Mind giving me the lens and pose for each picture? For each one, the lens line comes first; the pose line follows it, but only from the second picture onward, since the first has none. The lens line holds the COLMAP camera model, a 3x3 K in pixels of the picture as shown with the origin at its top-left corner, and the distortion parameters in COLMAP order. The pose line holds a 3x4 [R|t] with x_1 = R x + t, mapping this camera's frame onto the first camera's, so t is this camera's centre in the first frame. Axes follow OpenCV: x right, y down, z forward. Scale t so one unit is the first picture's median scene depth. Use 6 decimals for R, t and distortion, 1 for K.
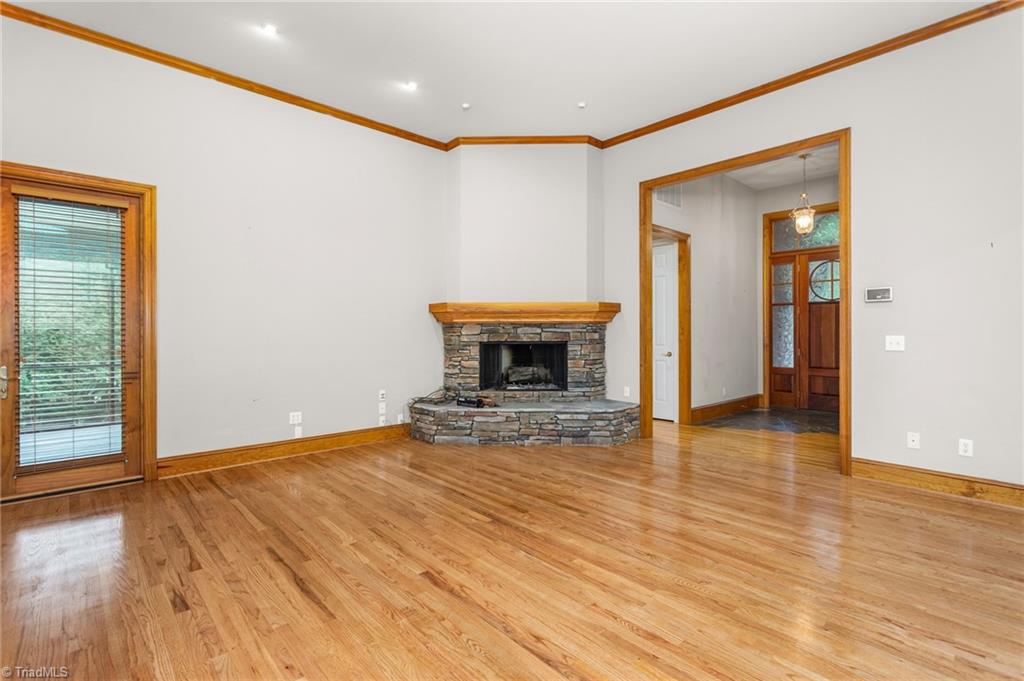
lens RADIAL K [[491.7, 0, 517.8], [0, 491.7, 338.4], [0, 0, 1]] dist [-0.000135, 0.000307]
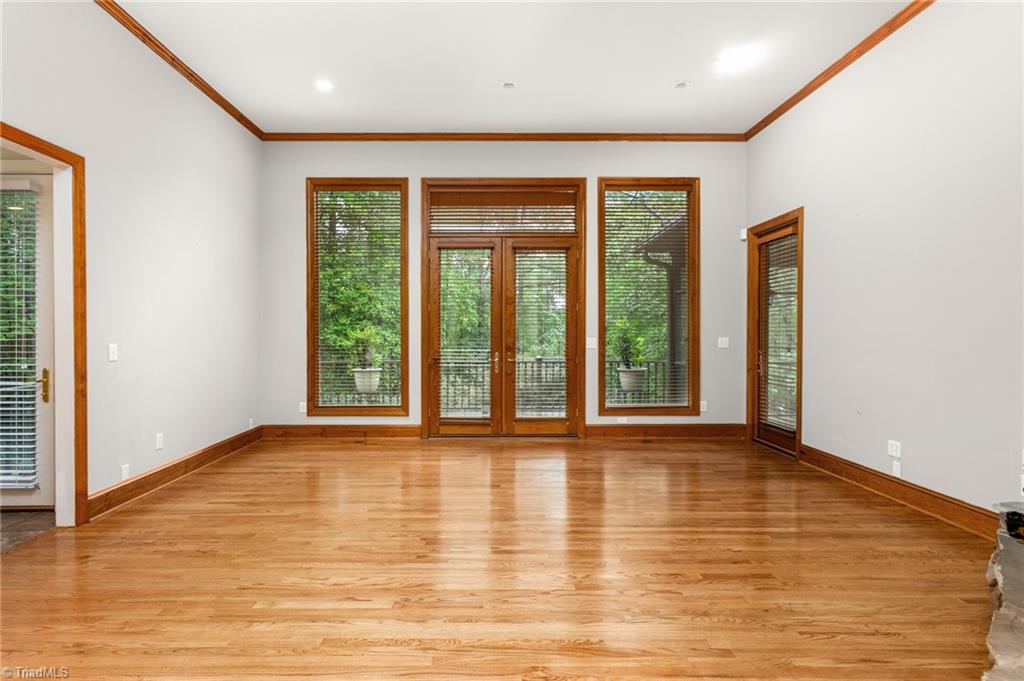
lens RADIAL K [[518.0, 0, 500.8], [0, 518.0, 338.6], [0, 0, 1]] dist [-0.000058, 0.000060]
pose [[-0.669760, 0.009658, -0.742515, 0.633718], [-0.006409, 0.999803, 0.018785, -0.019627], [0.742550, 0.017340, -0.669566, 1.282414]]
